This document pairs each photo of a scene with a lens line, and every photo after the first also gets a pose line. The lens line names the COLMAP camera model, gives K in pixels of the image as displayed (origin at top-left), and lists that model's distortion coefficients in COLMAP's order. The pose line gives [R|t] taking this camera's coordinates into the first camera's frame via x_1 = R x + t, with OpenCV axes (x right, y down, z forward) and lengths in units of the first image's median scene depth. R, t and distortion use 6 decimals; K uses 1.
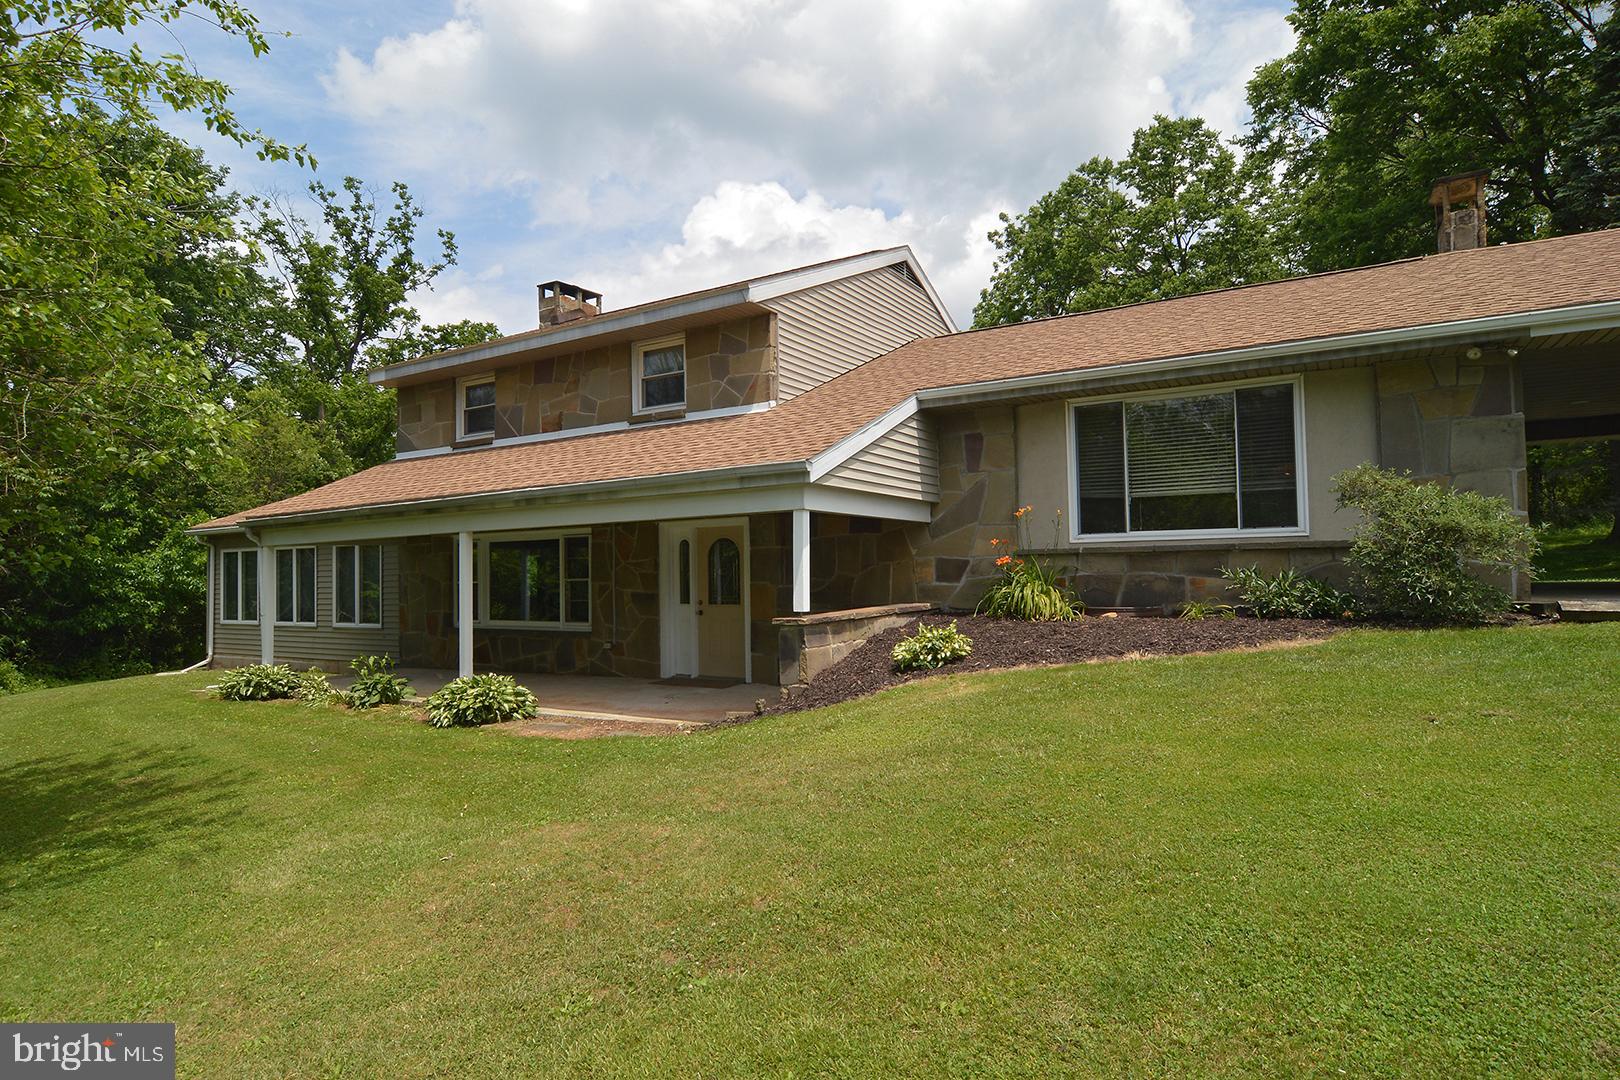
lens RADIAL K [[881.2, 0, 807.7], [0, 881.2, 546.5], [0, 0, 1]] dist [-0.010240, -0.007263]
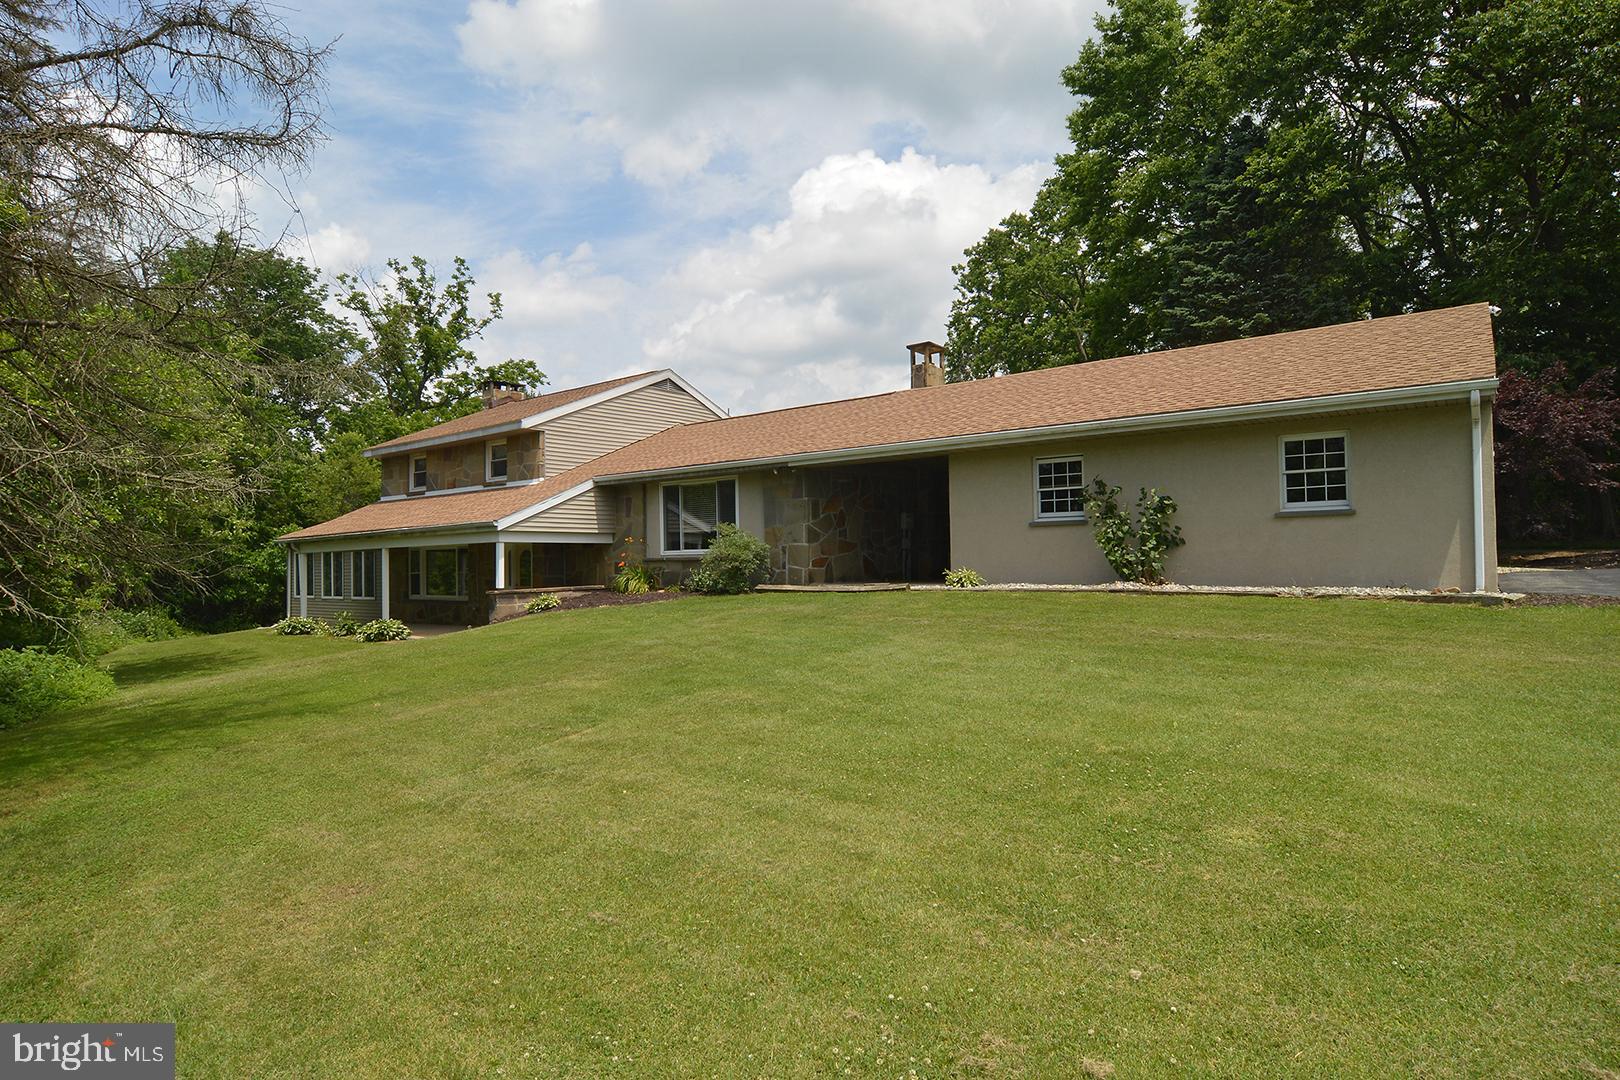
lens RADIAL K [[876.4, 0, 807.0], [0, 876.4, 529.1], [0, 0, 1]] dist [-0.018105, -0.000678]
pose [[0.993524, -0.003031, -0.113580, 0.575067], [0.002533, 0.999987, -0.004533, -0.035496], [0.113592, 0.004216, 0.993519, -0.622186]]
